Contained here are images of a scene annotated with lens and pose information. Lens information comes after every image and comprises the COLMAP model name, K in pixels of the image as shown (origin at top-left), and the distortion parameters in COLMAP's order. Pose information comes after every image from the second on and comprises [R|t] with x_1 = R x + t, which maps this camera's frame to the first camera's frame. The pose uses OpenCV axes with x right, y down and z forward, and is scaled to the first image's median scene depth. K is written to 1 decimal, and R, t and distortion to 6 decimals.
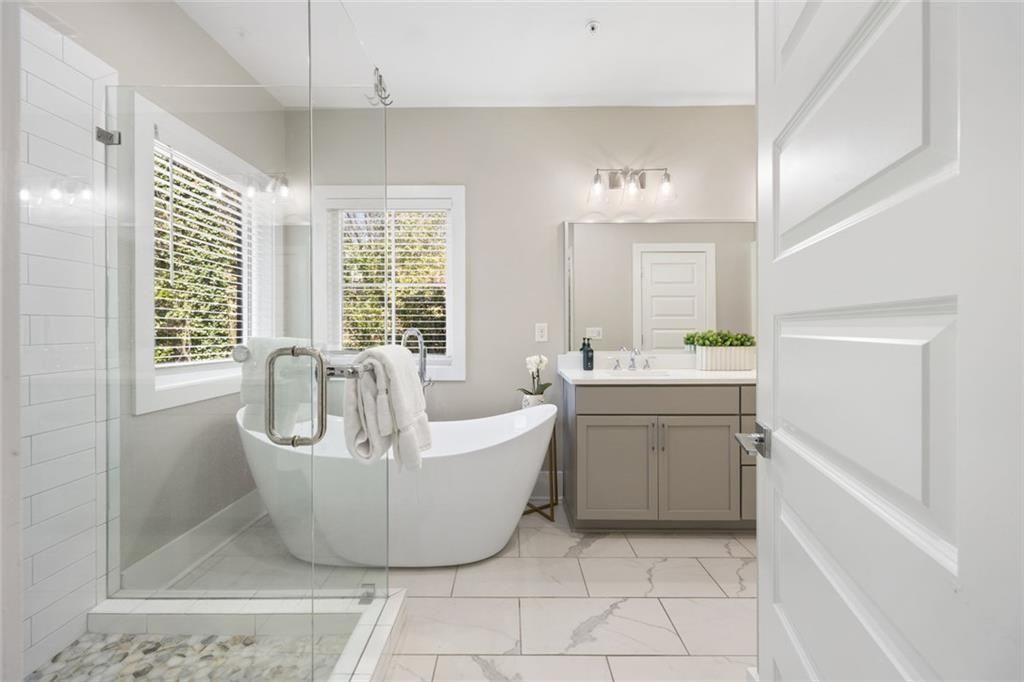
lens RADIAL K [[395.9, 0, 492.4], [0, 395.9, 321.6], [0, 0, 1]] dist [-0.003337, -0.000350]
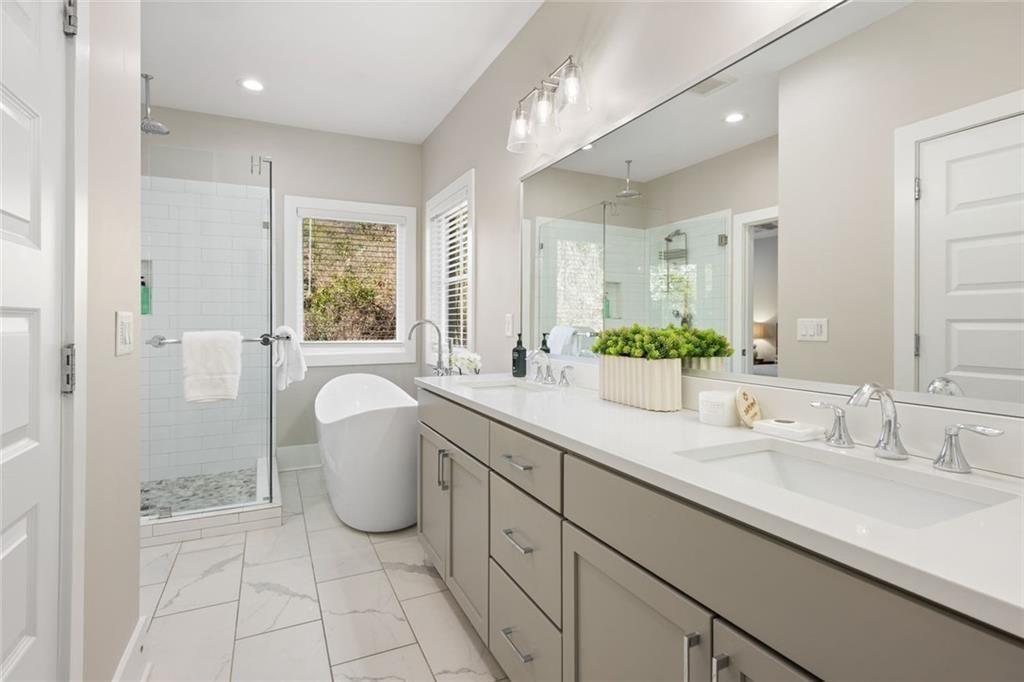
lens RADIAL K [[499.1, 0, 510.1], [0, 499.1, 312.7], [0, 0, 1]] dist [-0.001523, 0.000160]
pose [[0.448559, -0.012576, -0.893665, 1.871576], [0.014909, 0.999867, -0.006587, 0.019808], [0.893629, -0.010369, 0.448687, 1.009676]]
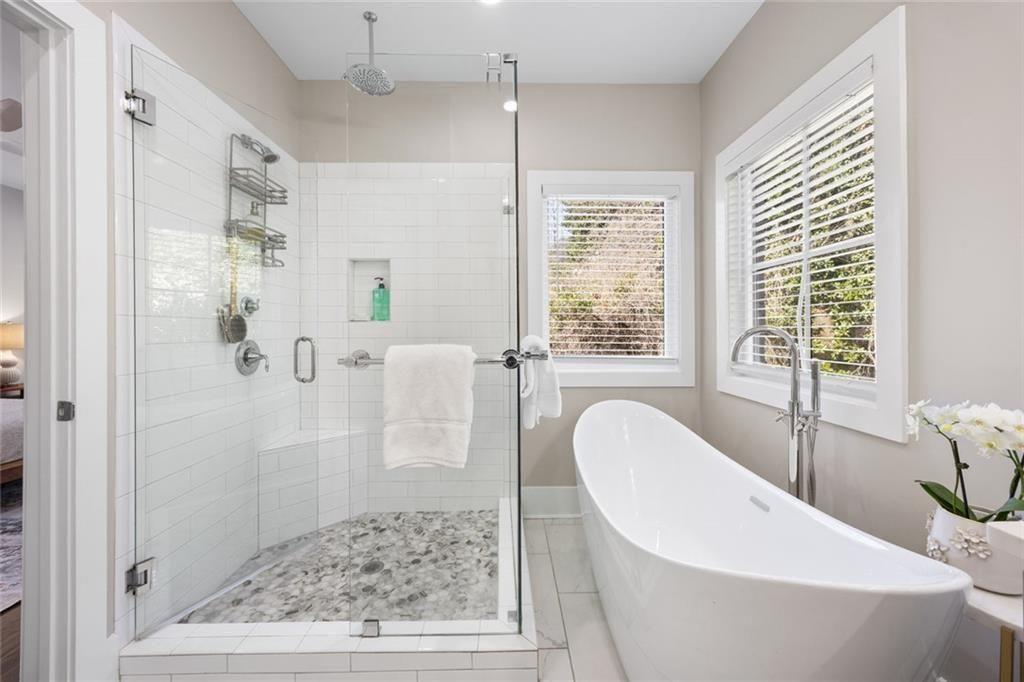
lens RADIAL K [[395.9, 0, 515.4], [0, 395.9, 332.5], [0, 0, 1]] dist [-0.003337, -0.000350]
pose [[0.038464, 0.008960, -0.999220, 0.623915], [0.017023, 0.999809, 0.009620, 0.027350], [0.999115, -0.017380, 0.038304, 1.007514]]
